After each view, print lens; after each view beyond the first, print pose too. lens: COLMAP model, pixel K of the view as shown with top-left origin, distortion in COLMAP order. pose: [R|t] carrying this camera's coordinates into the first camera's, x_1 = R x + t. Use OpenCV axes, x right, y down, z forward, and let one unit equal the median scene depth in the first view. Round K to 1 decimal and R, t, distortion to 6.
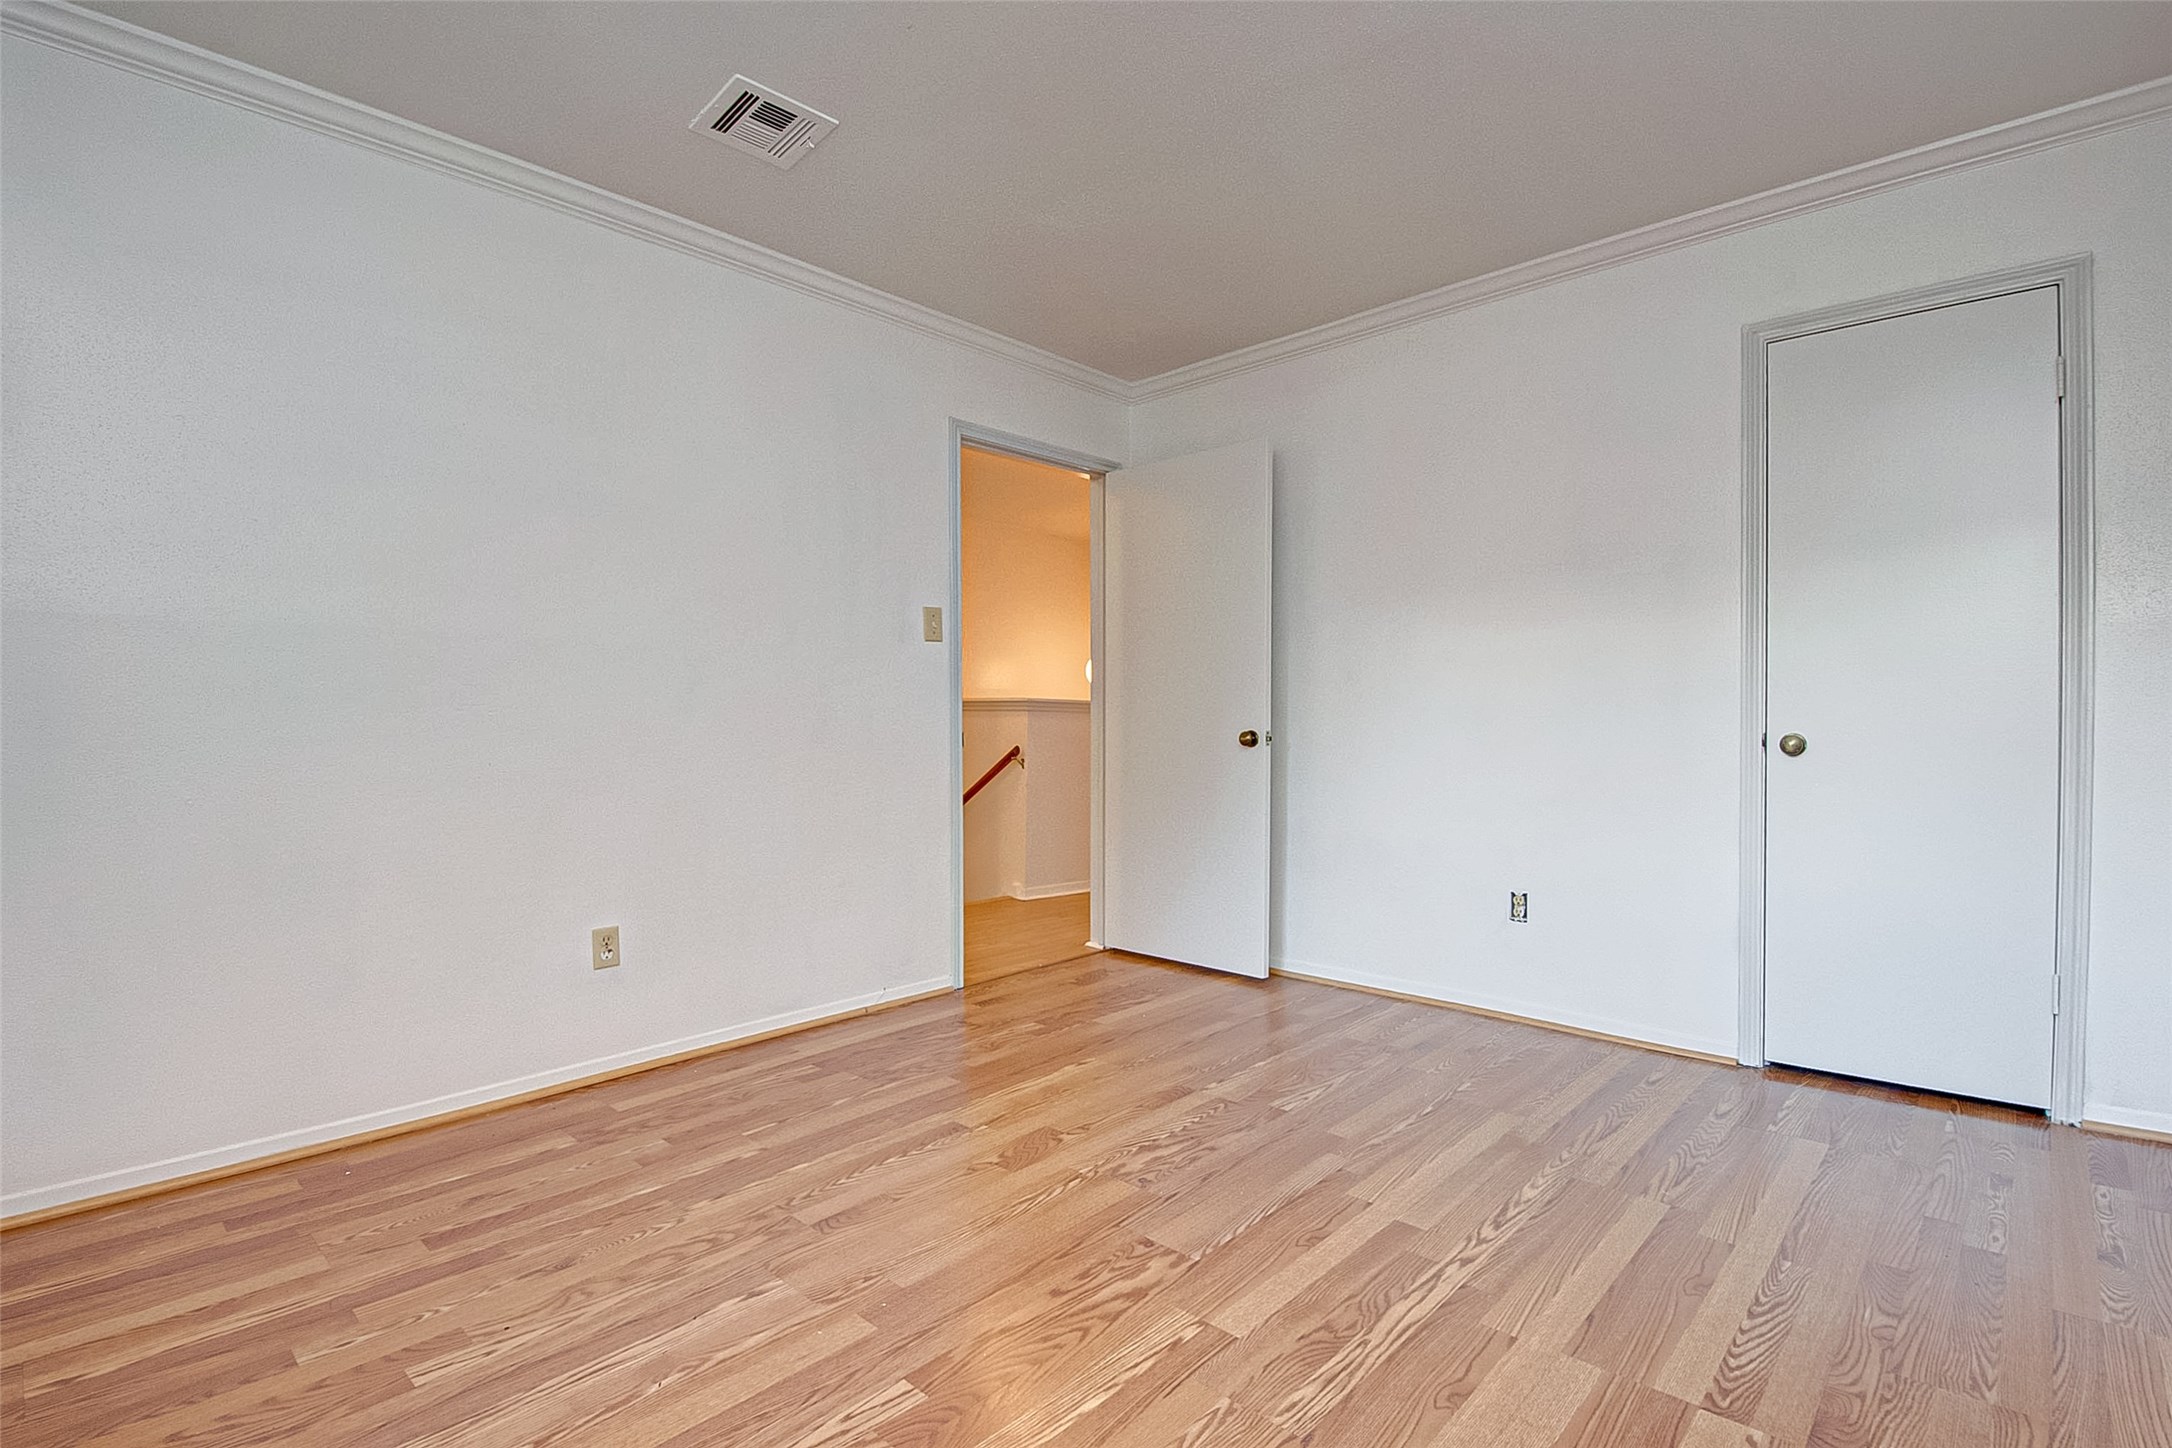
lens RADIAL K [[994.9, 0, 1092.6], [0, 994.9, 715.1], [0, 0, 1]] dist [0.014417, -0.019486]
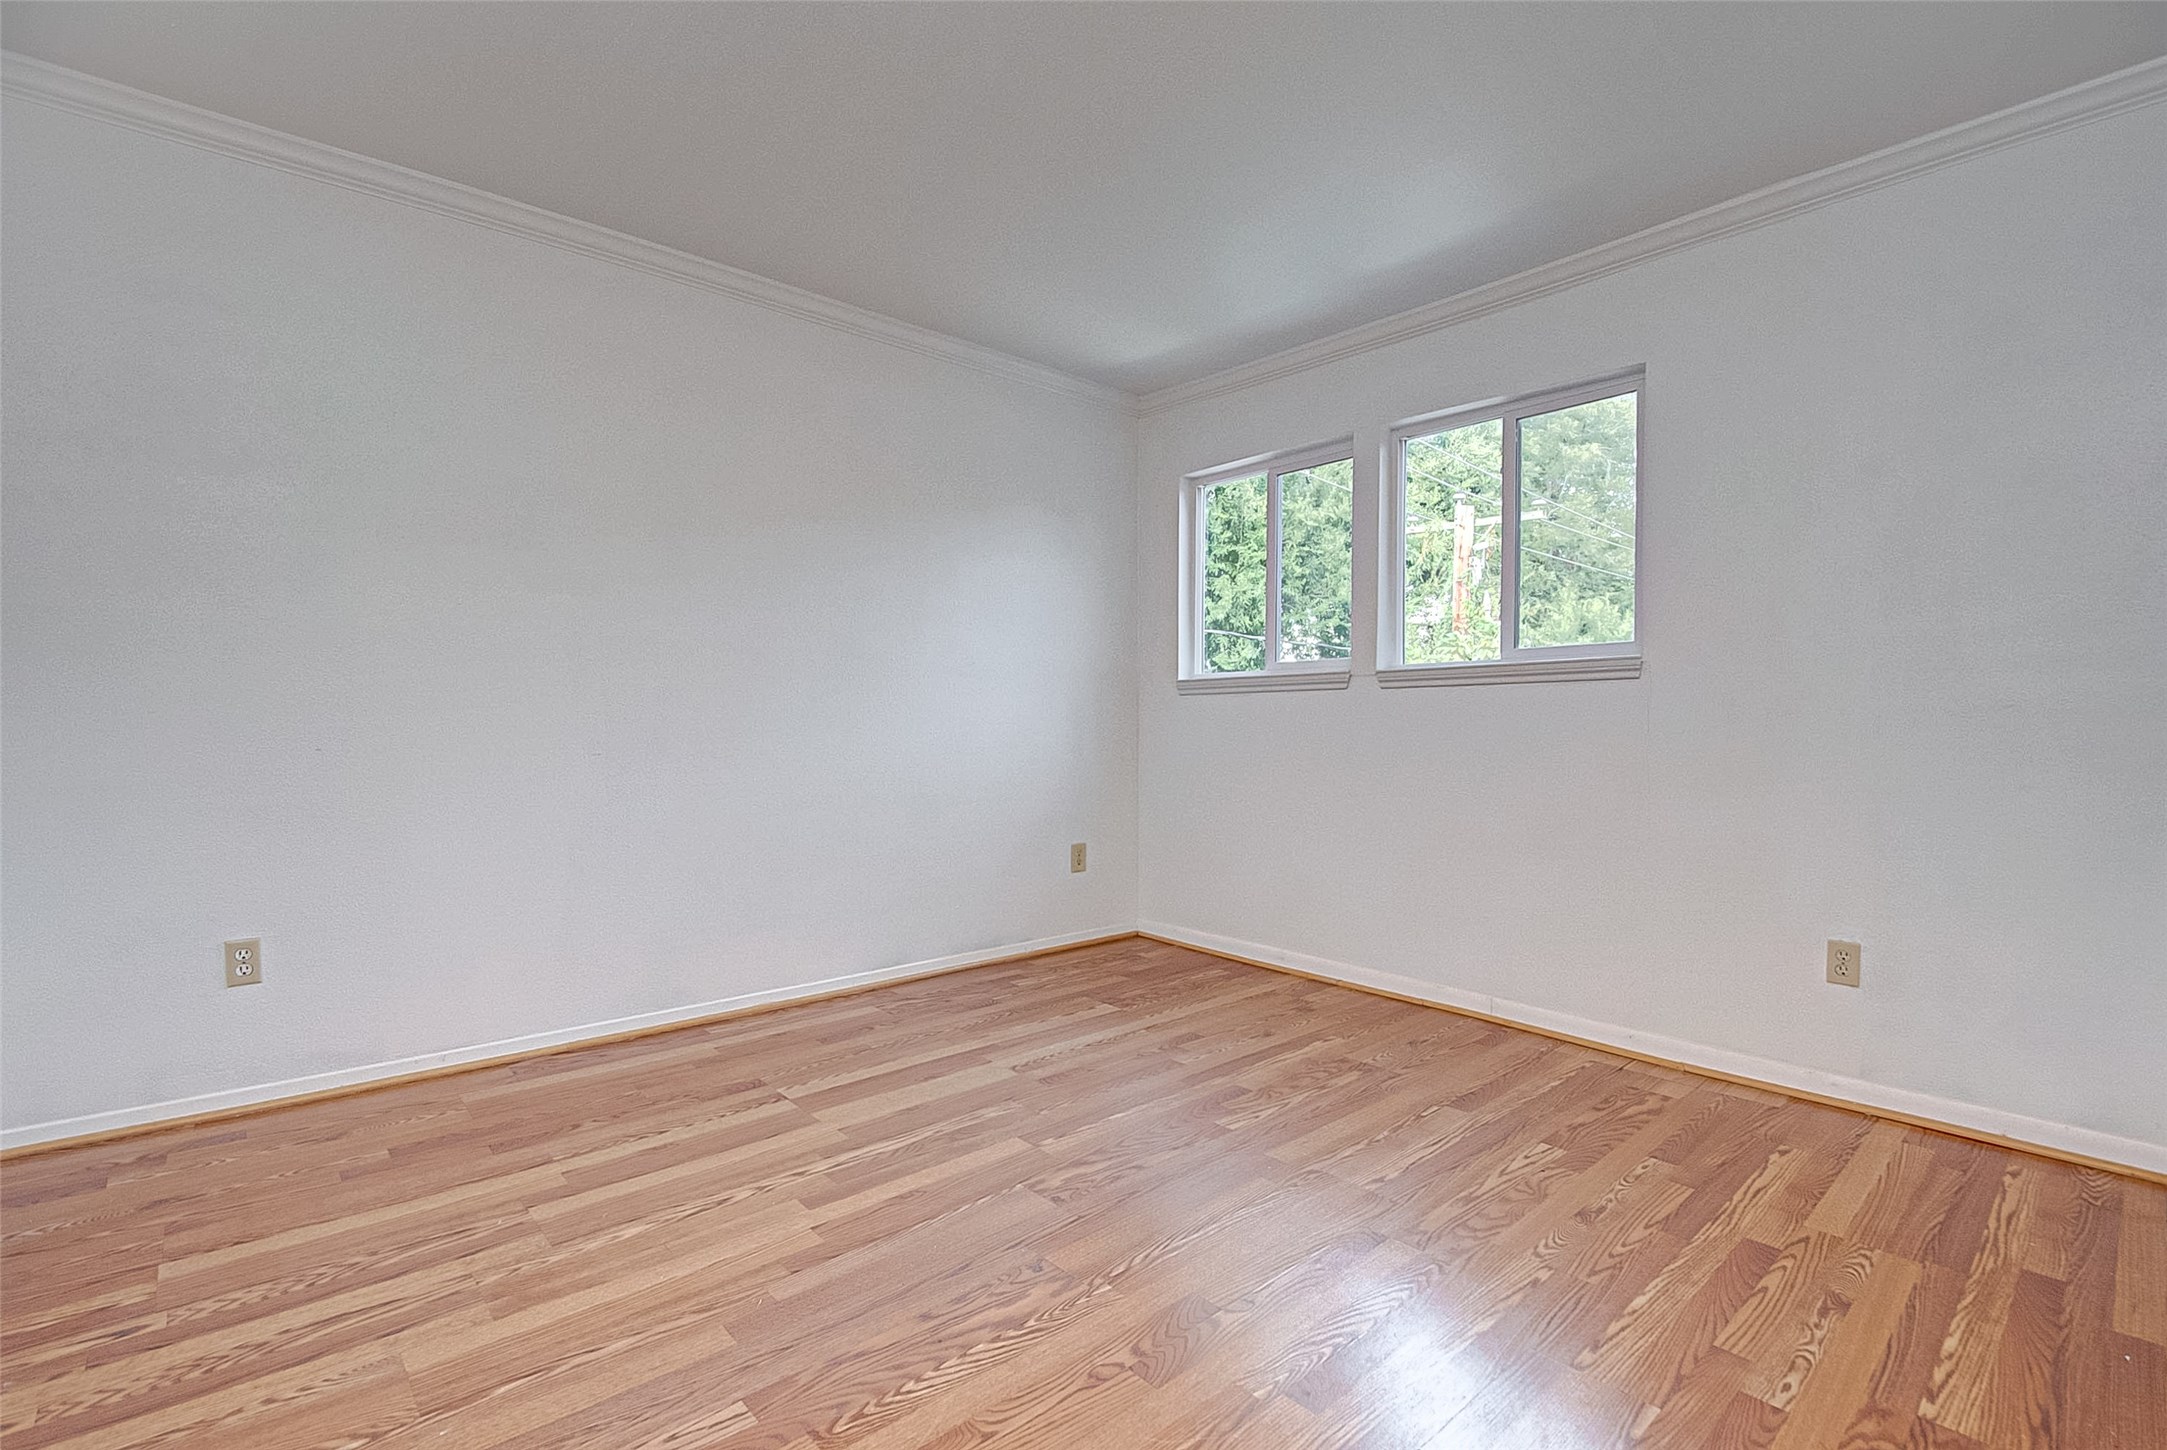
lens RADIAL K [[992.6, 0, 1090.1], [0, 992.6, 716.1], [0, 0, 1]] dist [0.014417, -0.019486]
pose [[-0.996518, 0.001186, 0.083374, -0.072535], [0.000338, 0.999948, -0.010183, 0.005724], [-0.083382, -0.010119, -0.996466, 2.049369]]
